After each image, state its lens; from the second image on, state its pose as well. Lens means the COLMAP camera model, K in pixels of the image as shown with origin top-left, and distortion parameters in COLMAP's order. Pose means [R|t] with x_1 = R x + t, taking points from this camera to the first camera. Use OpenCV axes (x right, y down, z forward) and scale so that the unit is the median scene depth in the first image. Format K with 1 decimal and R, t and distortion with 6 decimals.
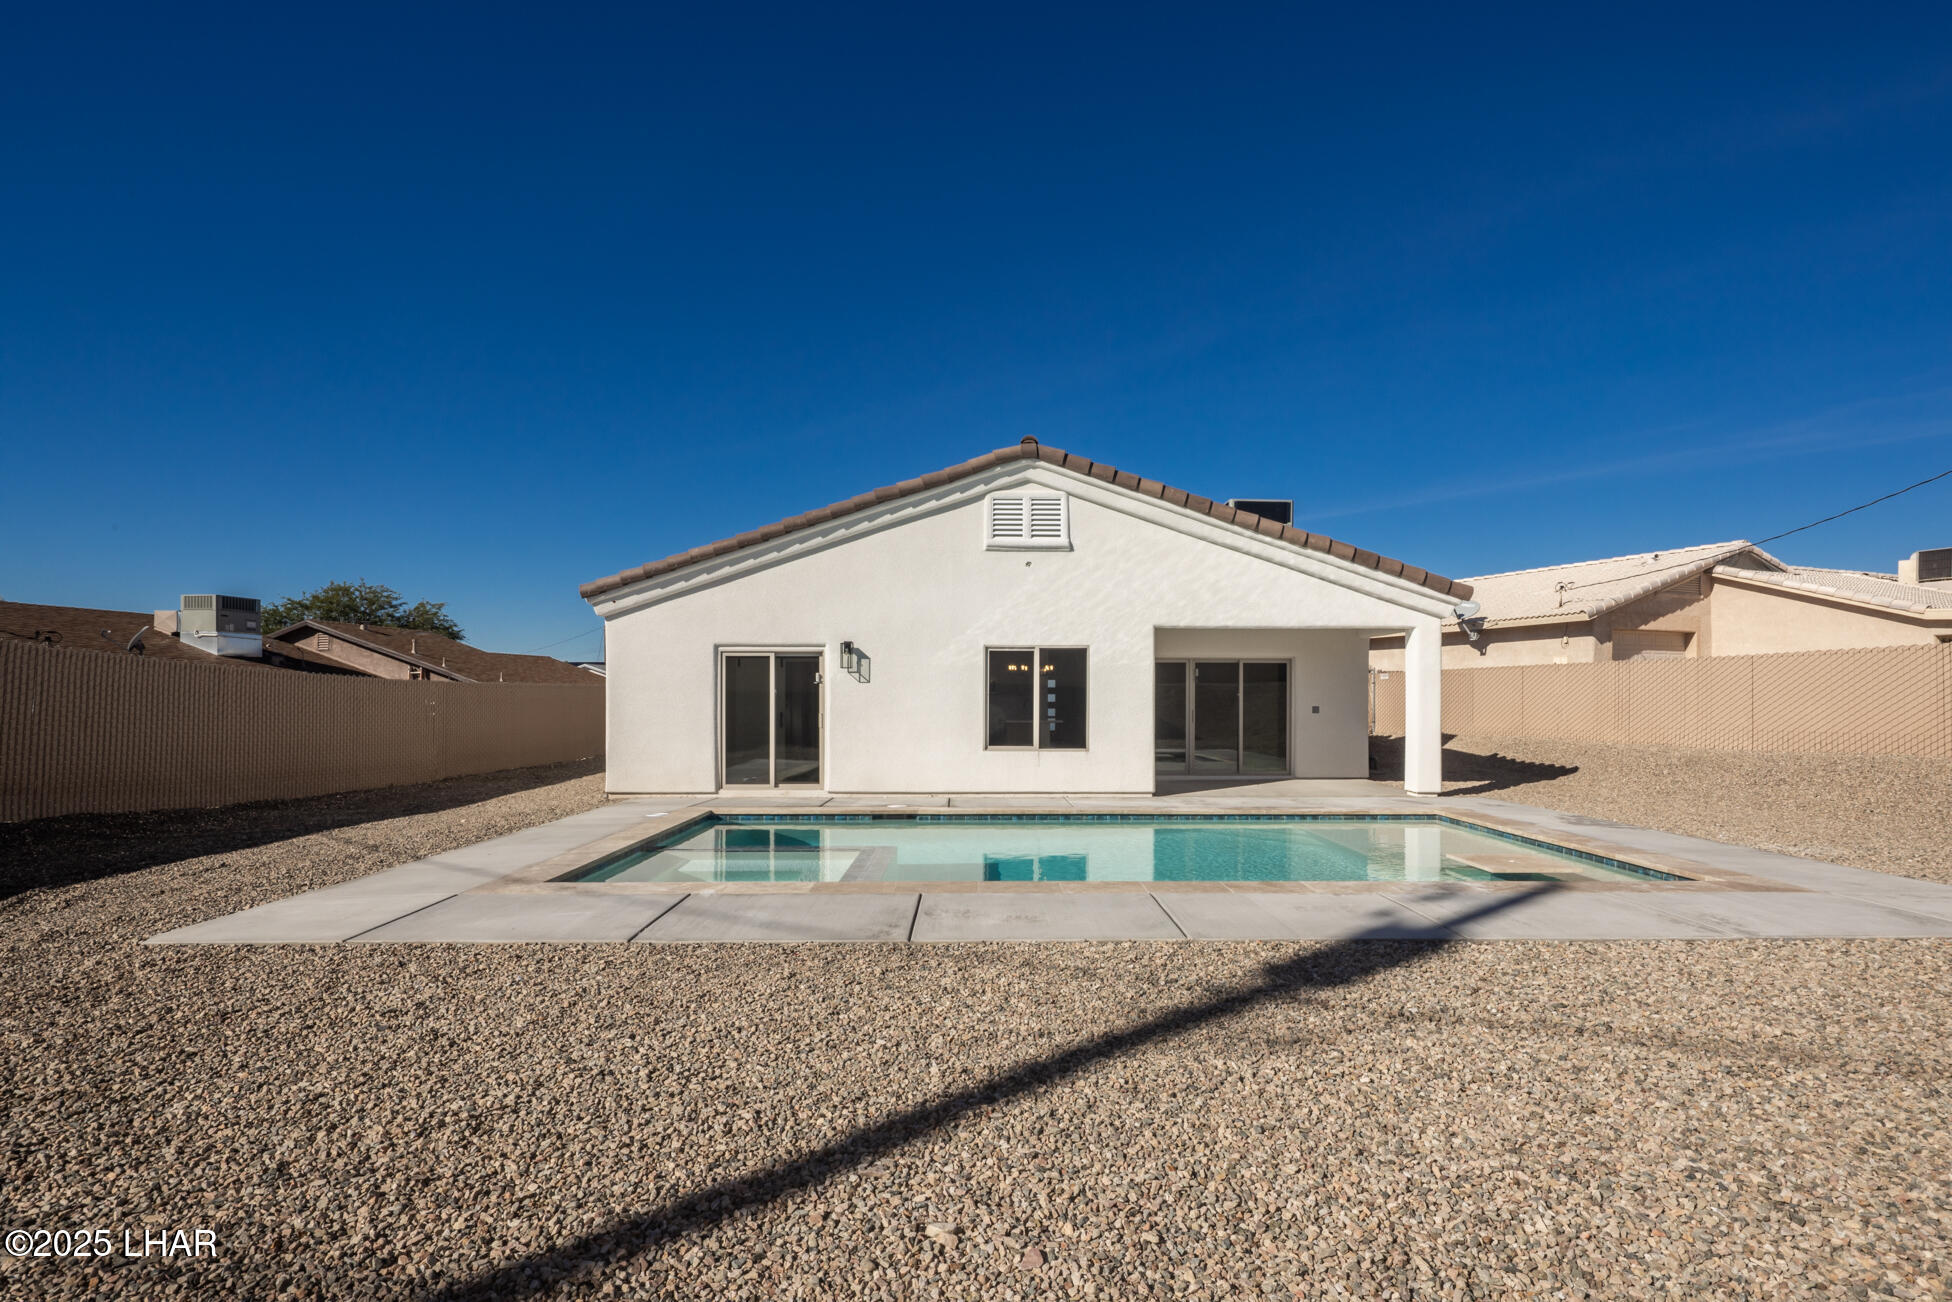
lens RADIAL K [[930.6, 0, 976.9], [0, 930.6, 699.8], [0, 0, 1]] dist [0.000894, -0.000256]
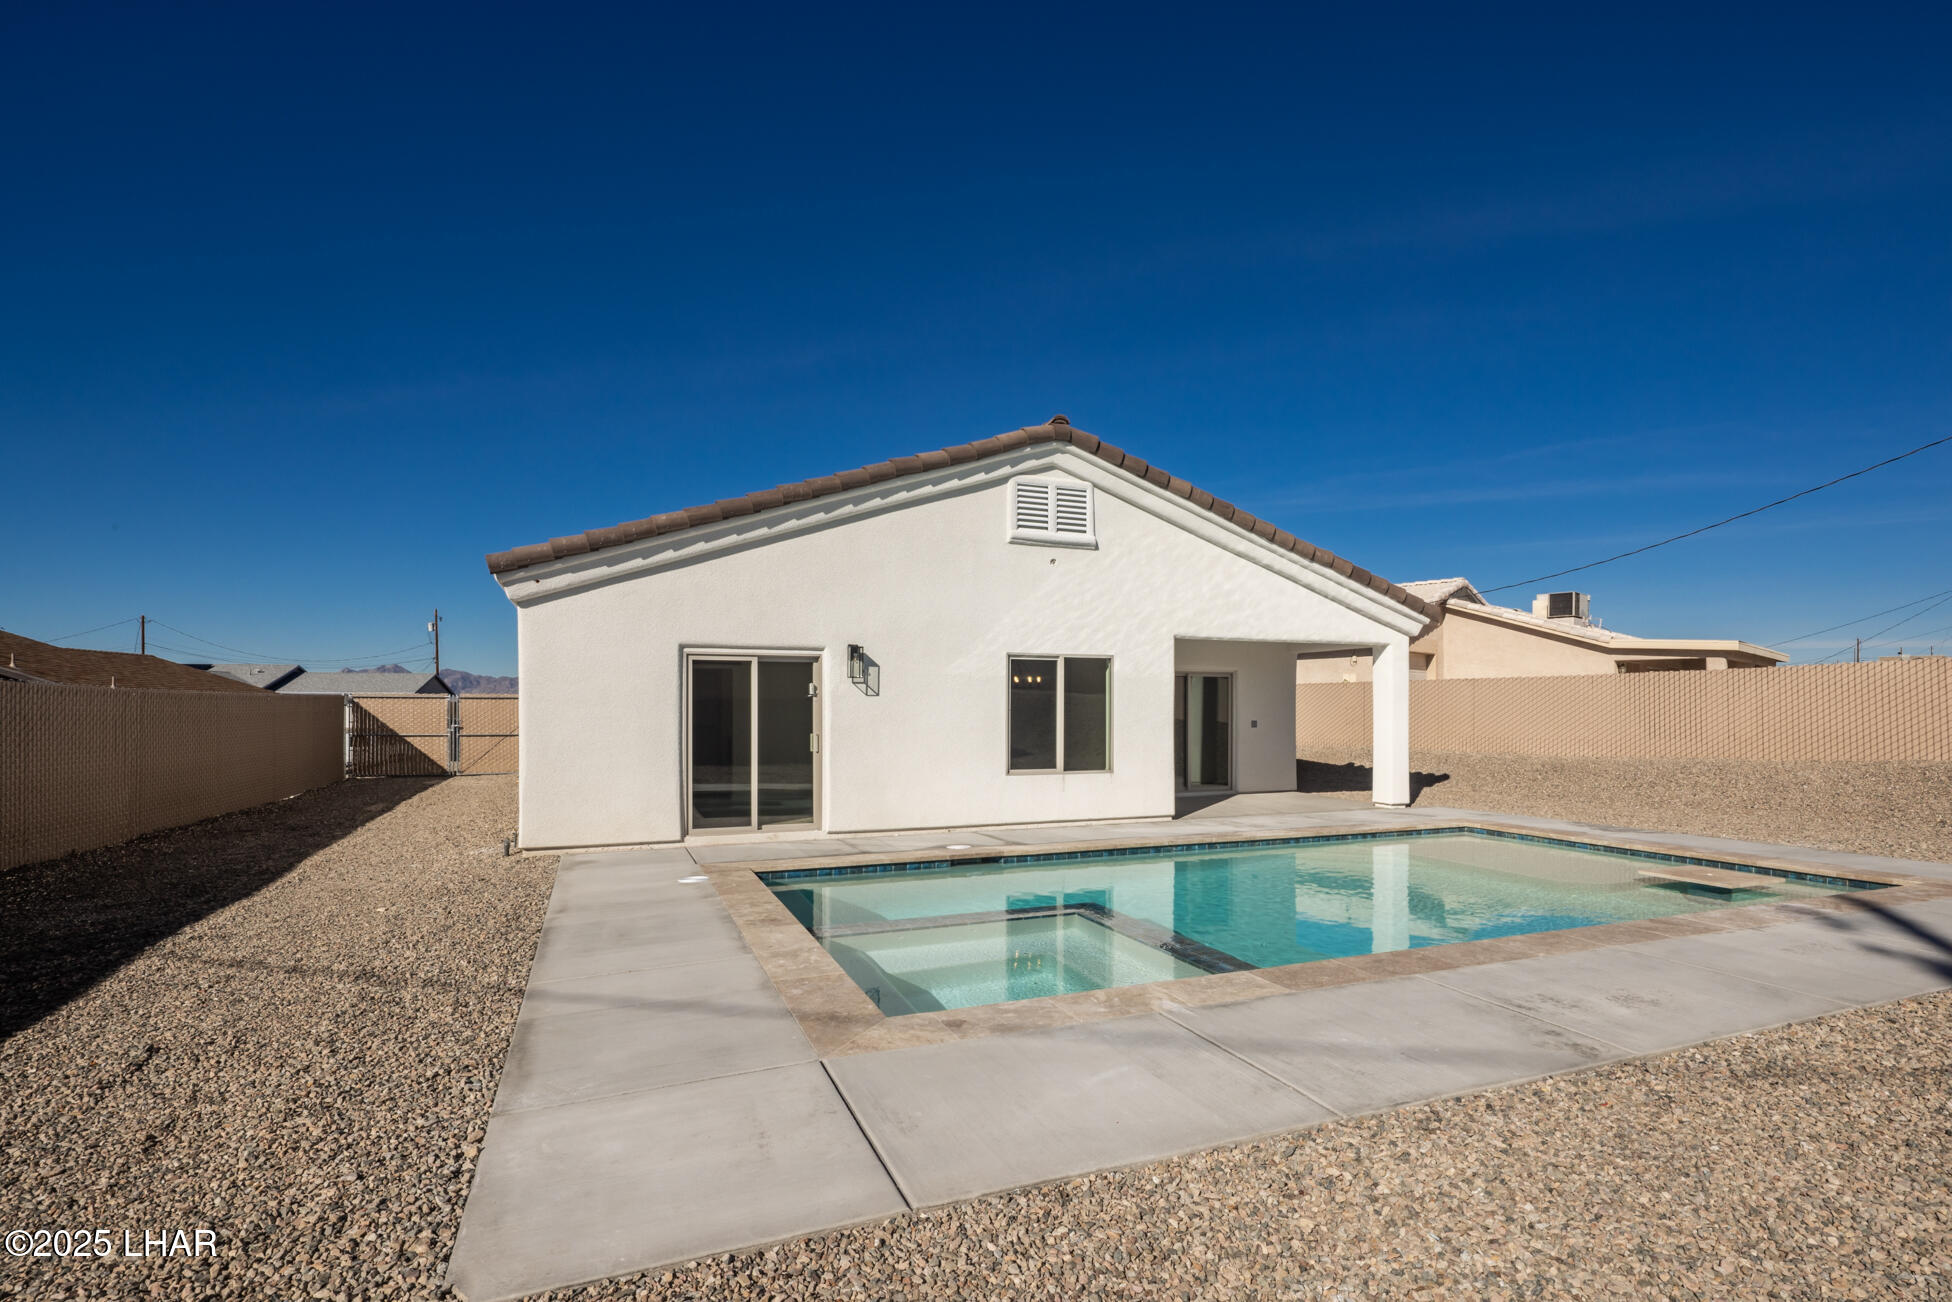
lens RADIAL K [[935.3, 0, 977.5], [0, 935.3, 710.3], [0, 0, 1]] dist [0.002680, 0.000072]
pose [[0.928293, -0.001521, 0.371846, -0.339433], [0.001548, 0.999999, 0.000226, -0.005785], [-0.371845, 0.000366, 0.928295, 0.207356]]
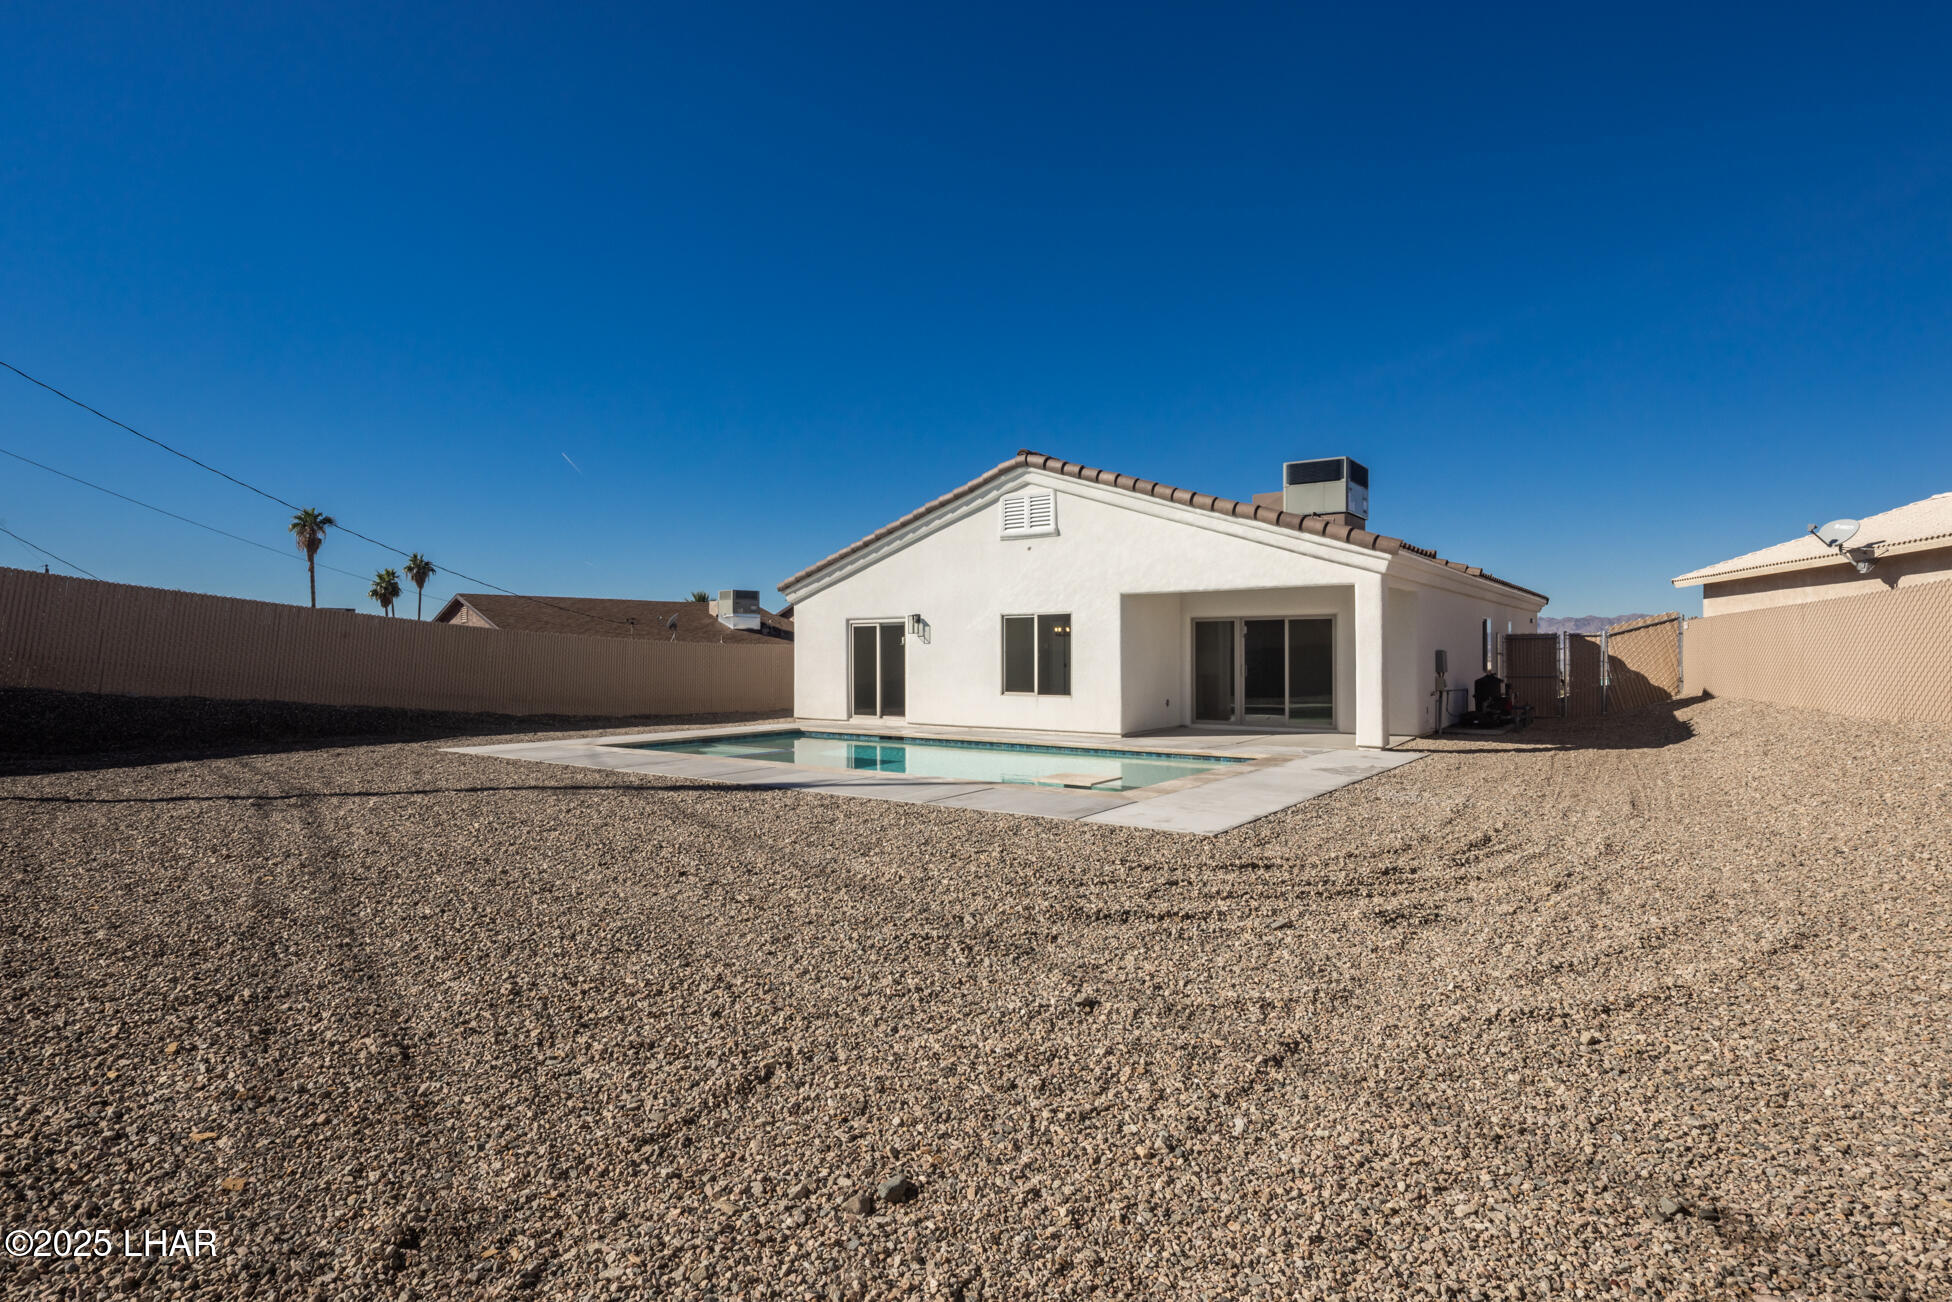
lens RADIAL K [[970.0, 0, 925.8], [0, 970.0, 654.6], [0, 0, 1]] dist [0.000644, 0.000037]
pose [[0.787086, -0.004477, -0.616827, 0.759375], [0.003068, 0.999990, -0.003343, 0.002198], [0.616836, 0.000738, 0.787091, -0.126867]]
